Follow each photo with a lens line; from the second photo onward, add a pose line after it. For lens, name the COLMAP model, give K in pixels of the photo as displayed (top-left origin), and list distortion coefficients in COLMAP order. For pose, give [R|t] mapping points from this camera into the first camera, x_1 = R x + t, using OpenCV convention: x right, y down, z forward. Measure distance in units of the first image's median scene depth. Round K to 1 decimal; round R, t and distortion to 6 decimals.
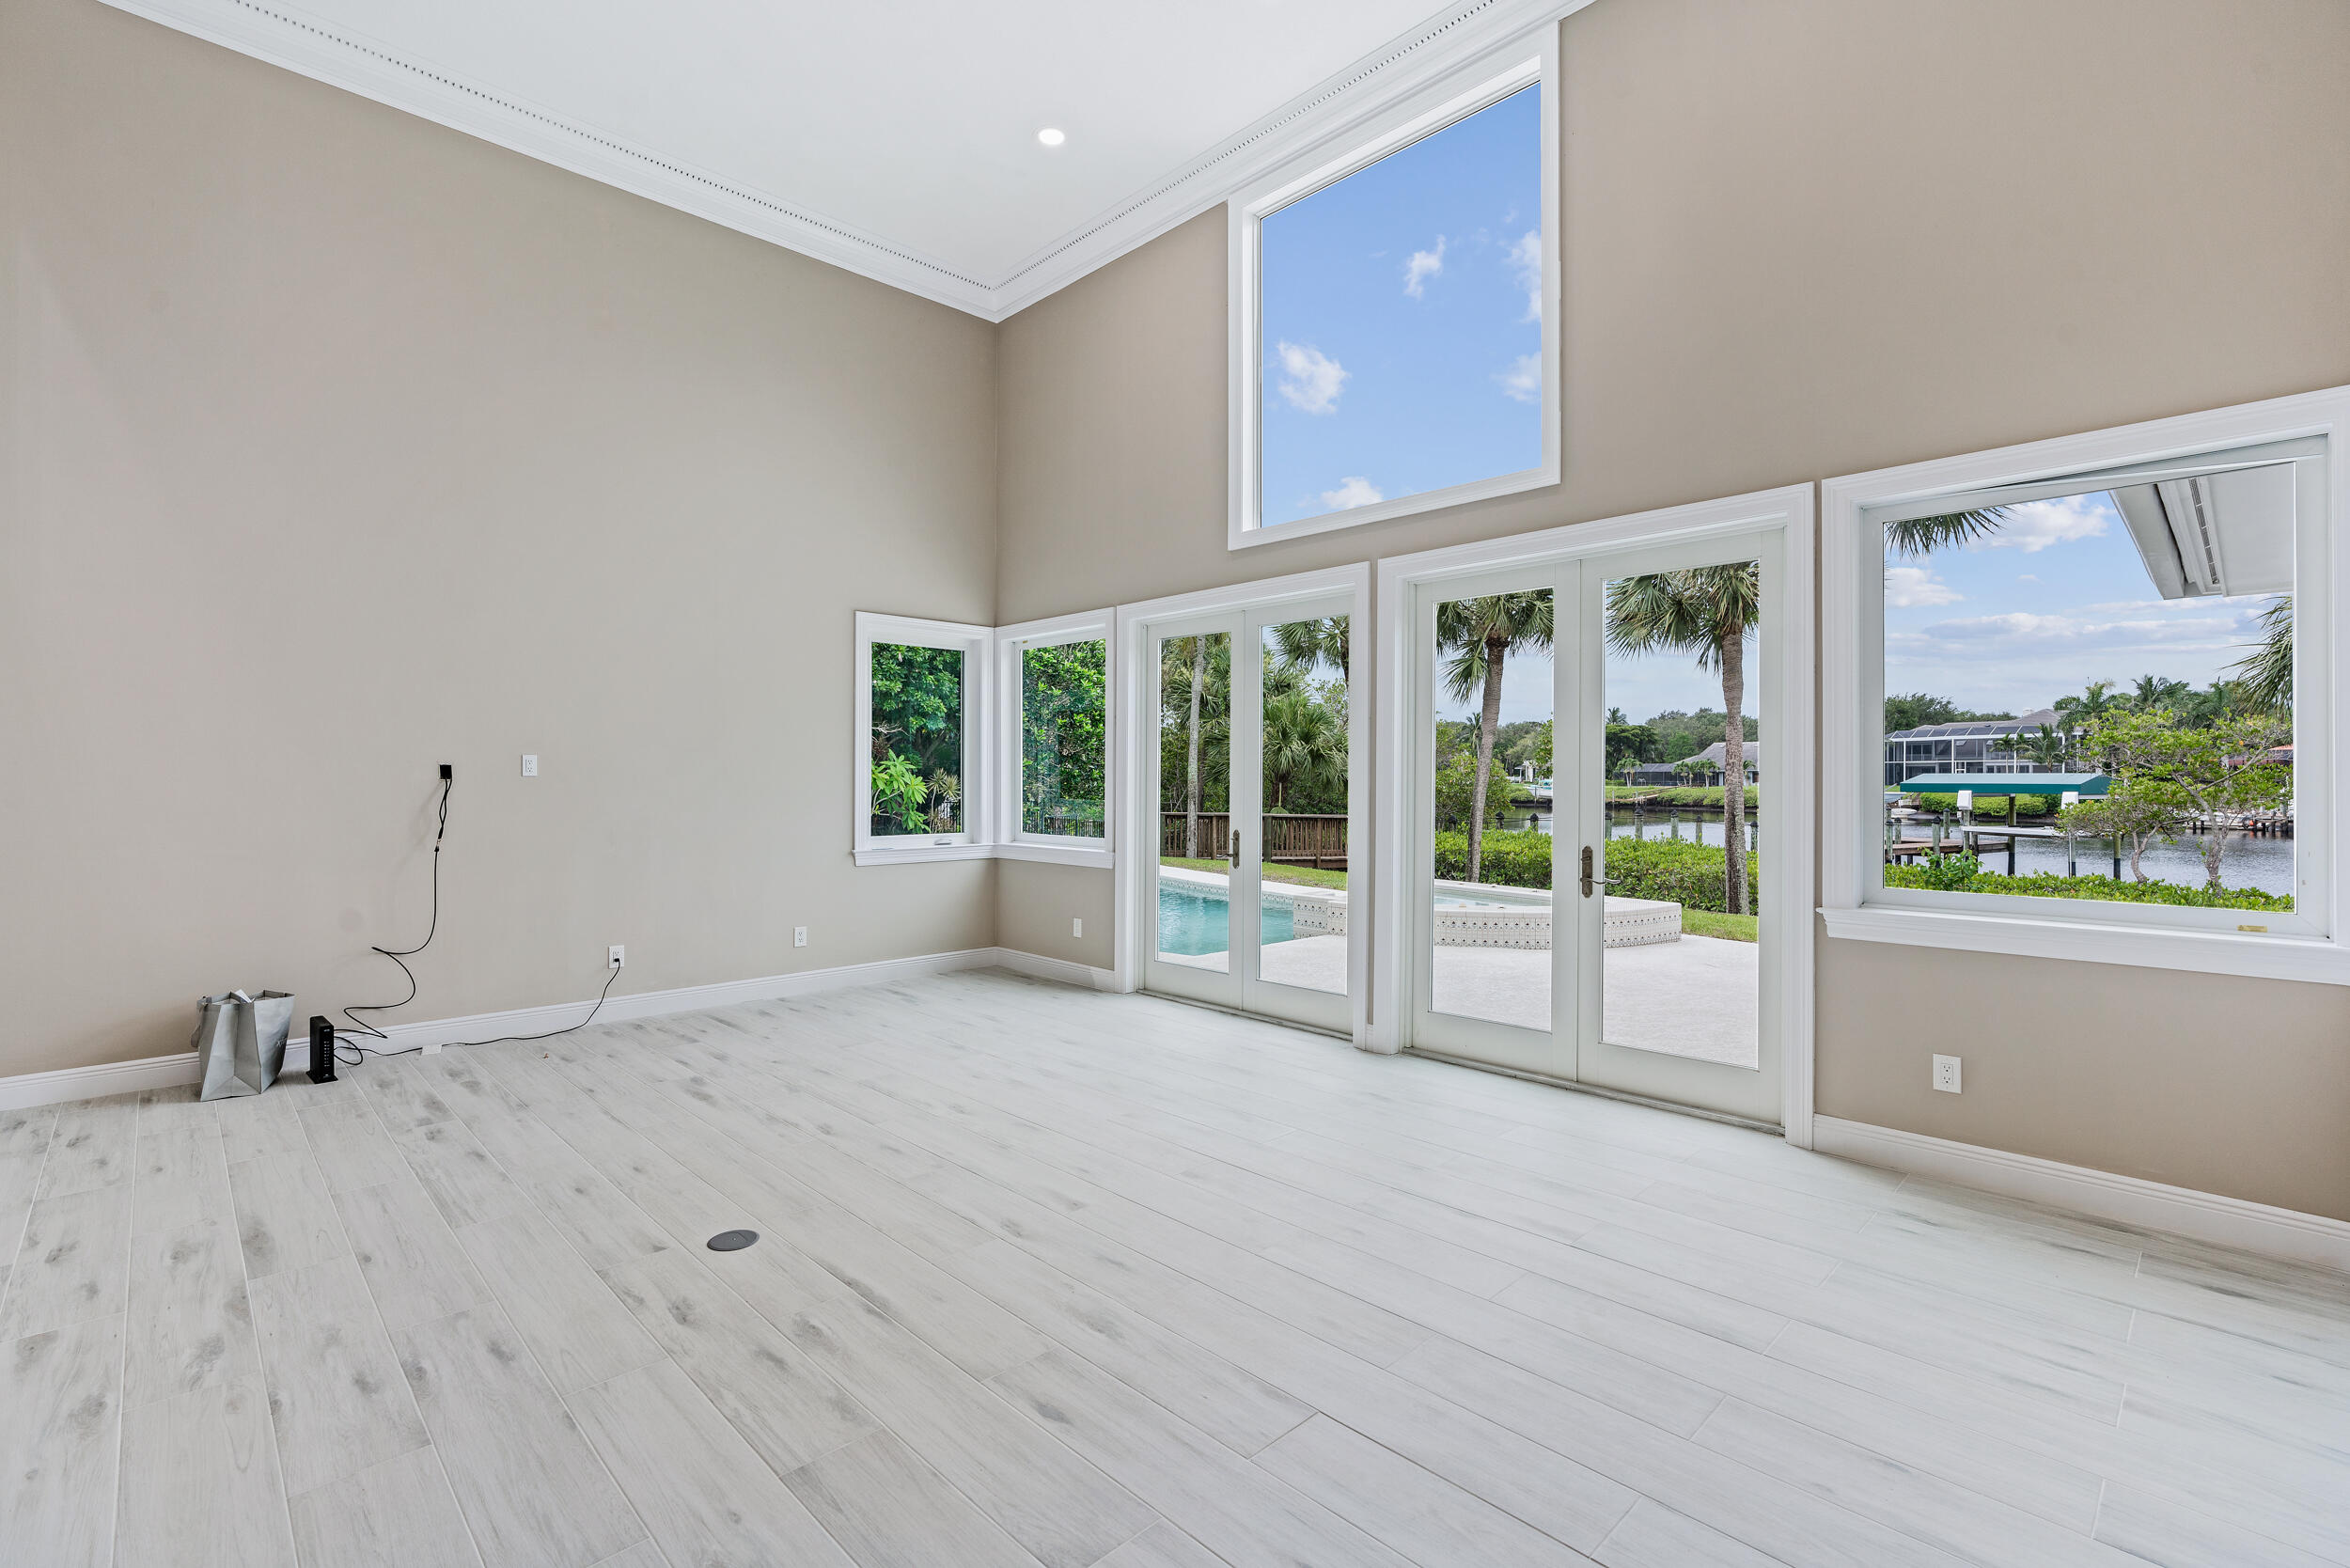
lens RADIAL K [[1049.5, 0, 1168.2], [0, 1049.5, 774.8], [0, 0, 1]] dist [-0.002242, -0.000022]
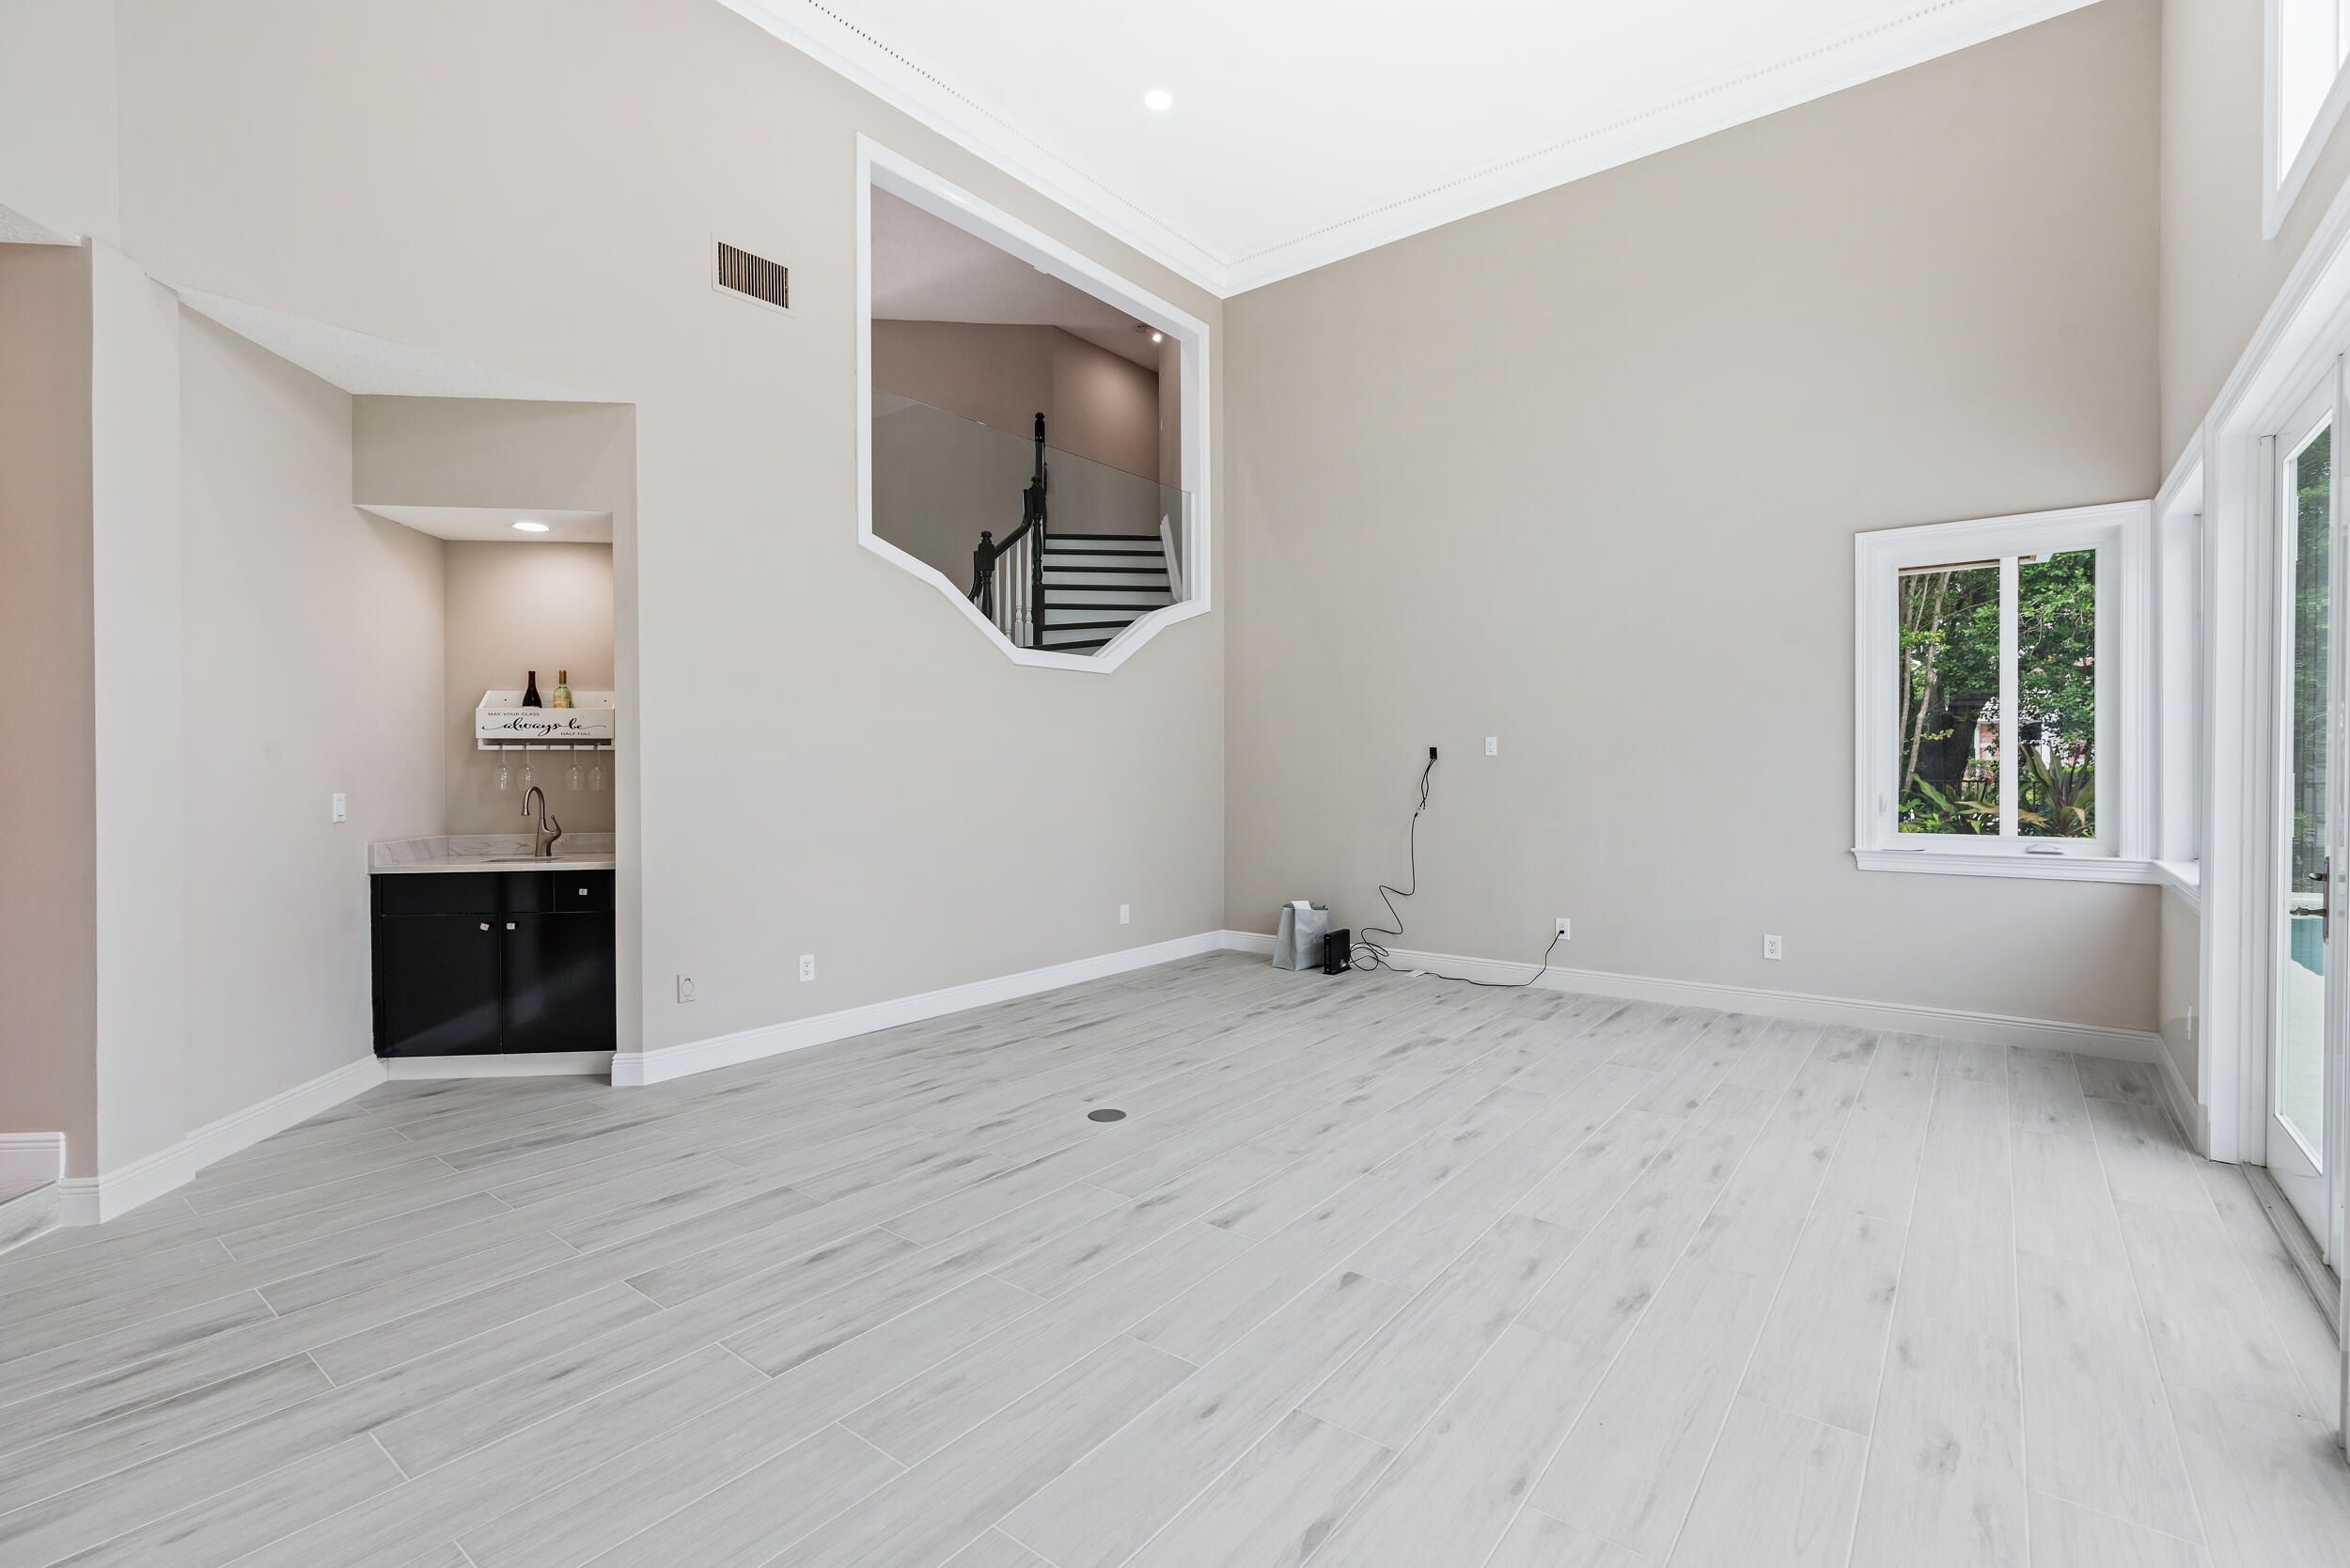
lens RADIAL K [[1049.5, 0, 1168.2], [0, 1049.5, 774.8], [0, 0, 1]] dist [-0.002242, -0.000022]
pose [[0.140674, 0.005204, -0.990042, 0.556454], [0.007448, 0.999952, 0.006314, 0.014407], [0.990028, -0.008262, 0.140628, 0.582781]]
